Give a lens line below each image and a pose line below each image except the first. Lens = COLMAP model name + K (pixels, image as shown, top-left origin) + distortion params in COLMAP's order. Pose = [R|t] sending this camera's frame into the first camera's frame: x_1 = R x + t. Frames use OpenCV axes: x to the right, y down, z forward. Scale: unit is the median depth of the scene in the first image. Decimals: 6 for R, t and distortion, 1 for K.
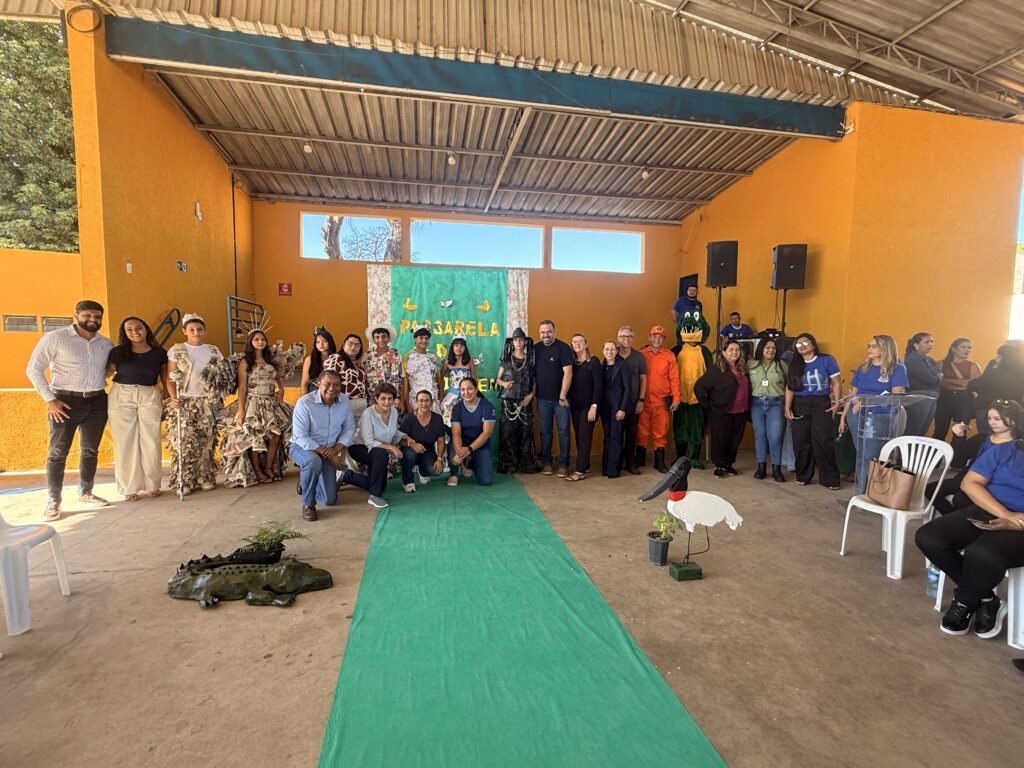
lens RADIAL K [[471.4, 0, 513.6], [0, 471.4, 384.6], [0, 0, 1]] dist [0.001734, 0.000155]
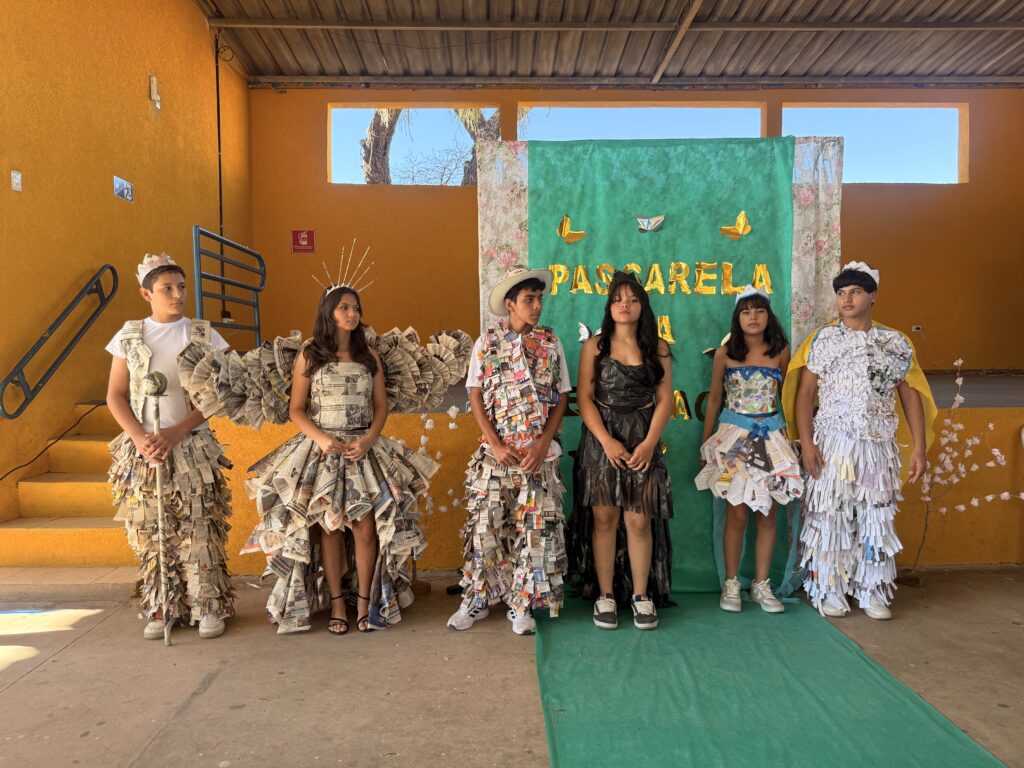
lens RADIAL K [[722.3, 0, 517.5], [0, 722.3, 392.3], [0, 0, 1]] dist [0.011689, -0.021573]
pose [[0.987042, -0.010077, -0.160144, -0.108160], [0.007248, 0.999807, -0.018238, -0.001564], [0.160297, 0.016841, 0.986925, 0.217572]]
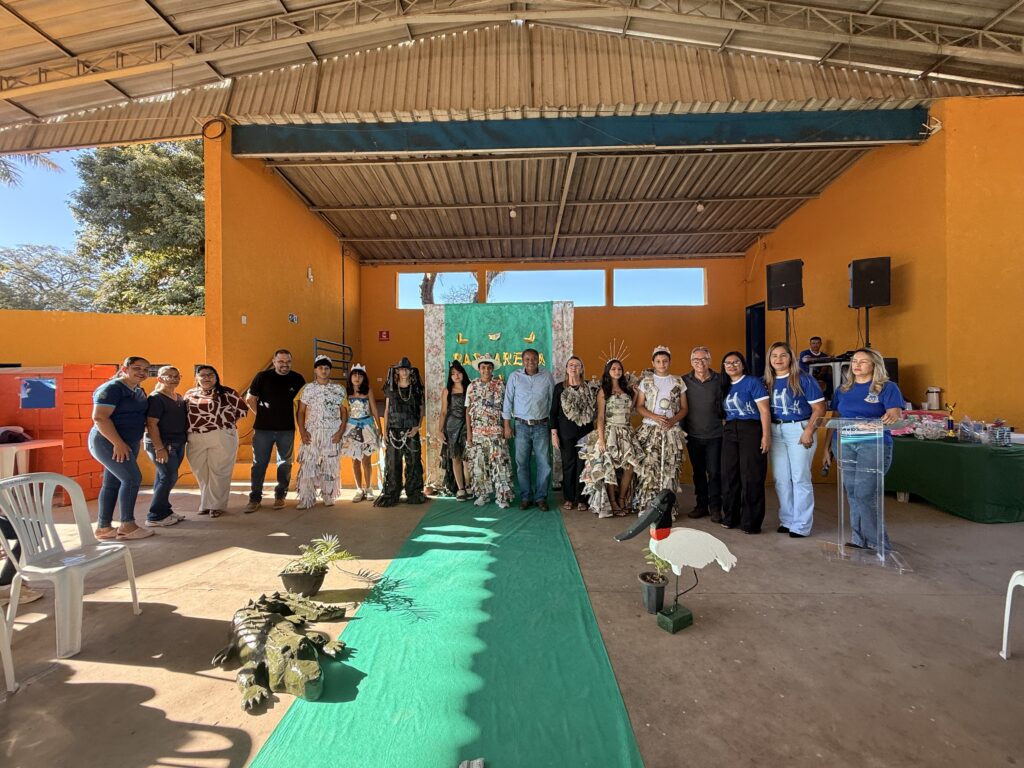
lens RADIAL K [[403.9, 0, 512.0], [0, 403.9, 384.0], [0, 0, 1]] dist [-0.000193, 0.000284]
pose [[0.977443, -0.021926, -0.210056, 0.056660], [0.005120, 0.996764, -0.080215, 0.005250], [0.211135, 0.077330, 0.974393, 0.090907]]
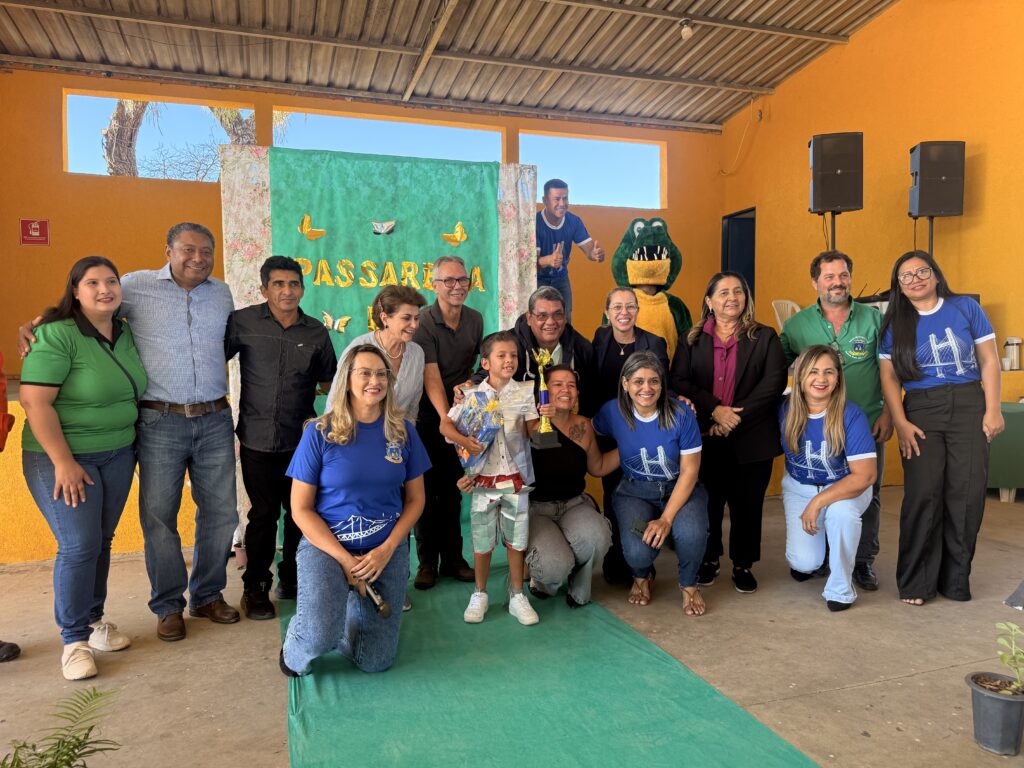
lens RADIAL K [[721.6, 0, 511.9], [0, 721.6, 387.5], [0, 0, 1]] dist [0.011991, -0.017946]
pose [[0.990198, -0.032131, 0.135926, -0.078998], [0.036170, 0.998971, -0.027352, 0.019310], [-0.134907, 0.032000, 0.990341, 0.146088]]
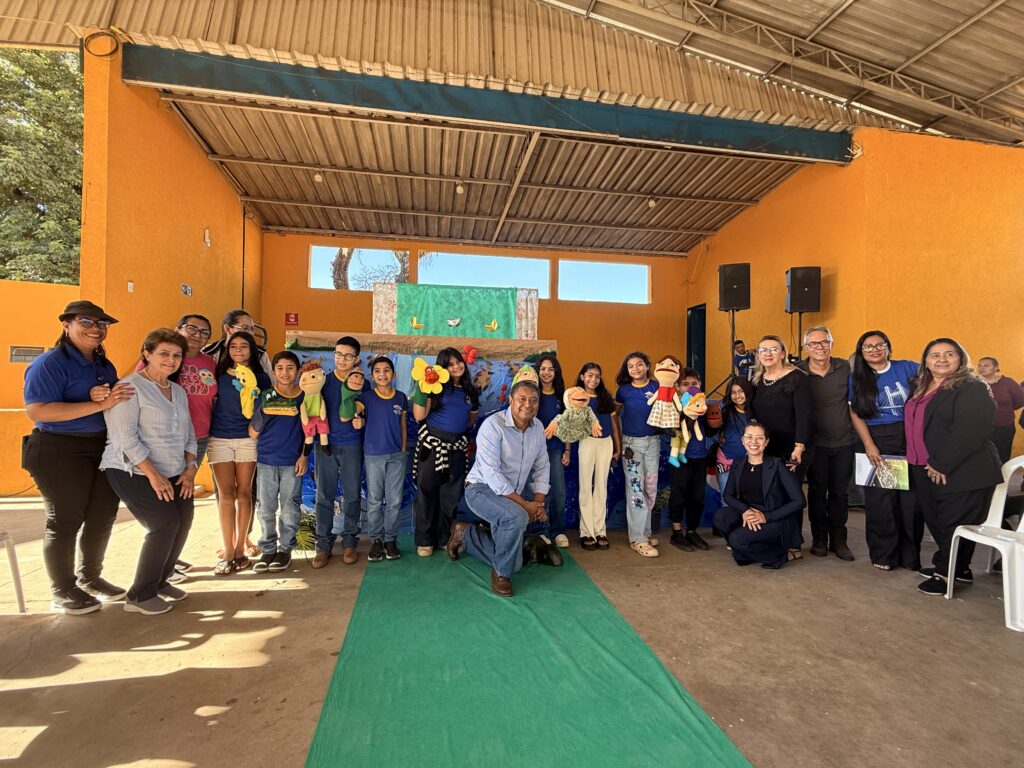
lens RADIAL K [[465.8, 0, 513.3], [0, 465.8, 385.2], [0, 0, 1]] dist [0.001114, 0.000003]
pose [[0.999942, -0.001728, -0.010612, -0.006928], [0.000812, 0.996318, -0.085731, 0.026590], [0.010721, 0.085717, 0.996262, 0.041504]]
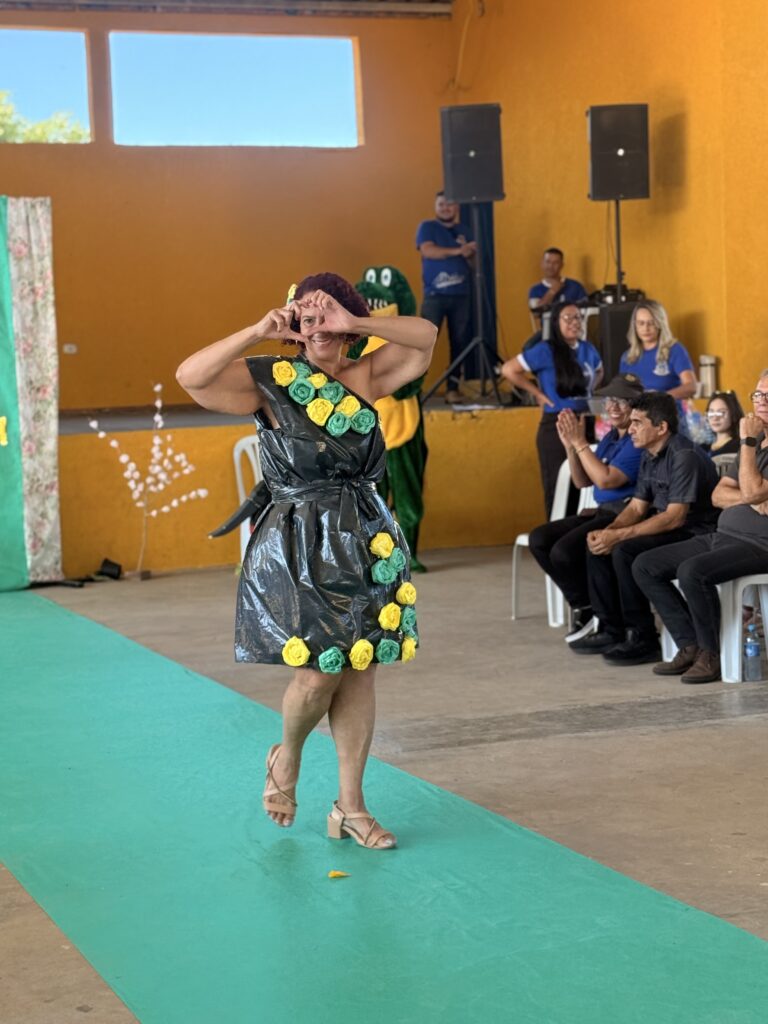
lens RADIAL K [[1968.1, 0, 384.0], [0, 1968.1, 512.0], [0, 0, 1]] dist [0.054419, 0.271392]
pose [[0.982282, -0.066170, 0.175341, -0.005933], [0.066418, 0.997782, 0.004463, 0.070415], [-0.175247, 0.007262, 0.984498, -0.764033]]
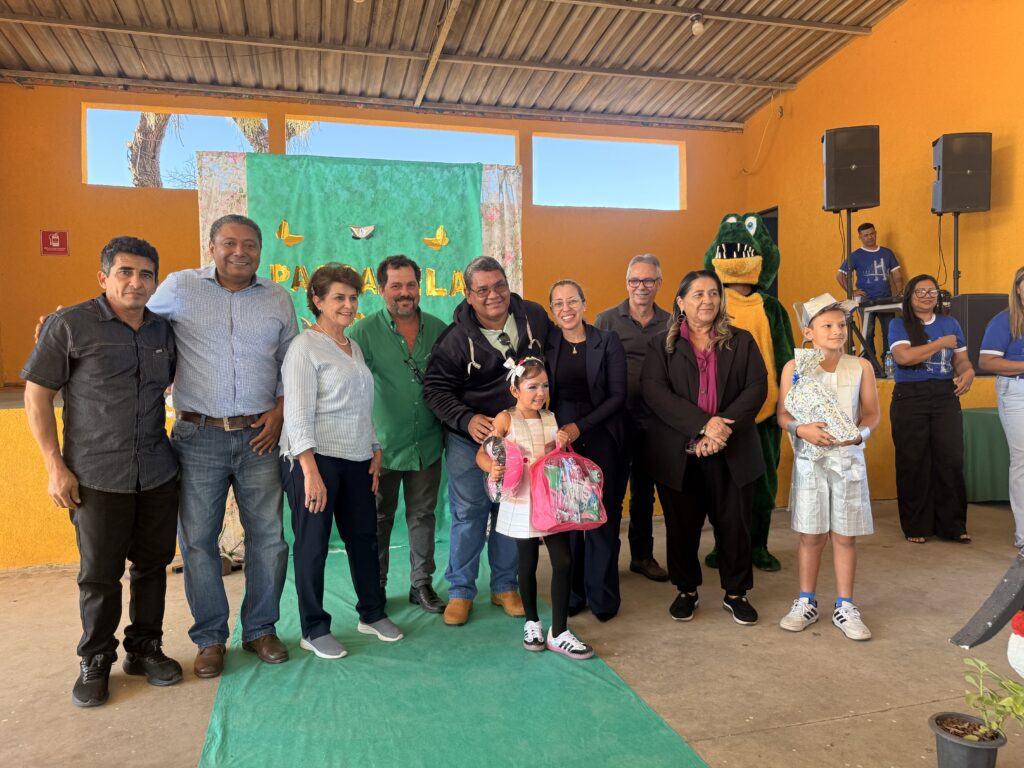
lens RADIAL K [[721.3, 0, 506.9], [0, 721.3, 386.4], [0, 0, 1]] dist [0.015154, -0.022967]
pose [[0.996598, -0.033359, 0.075366, -0.035823], [0.036322, 0.998606, -0.038289, 0.019045], [-0.073984, 0.040896, 0.996421, 0.157633]]
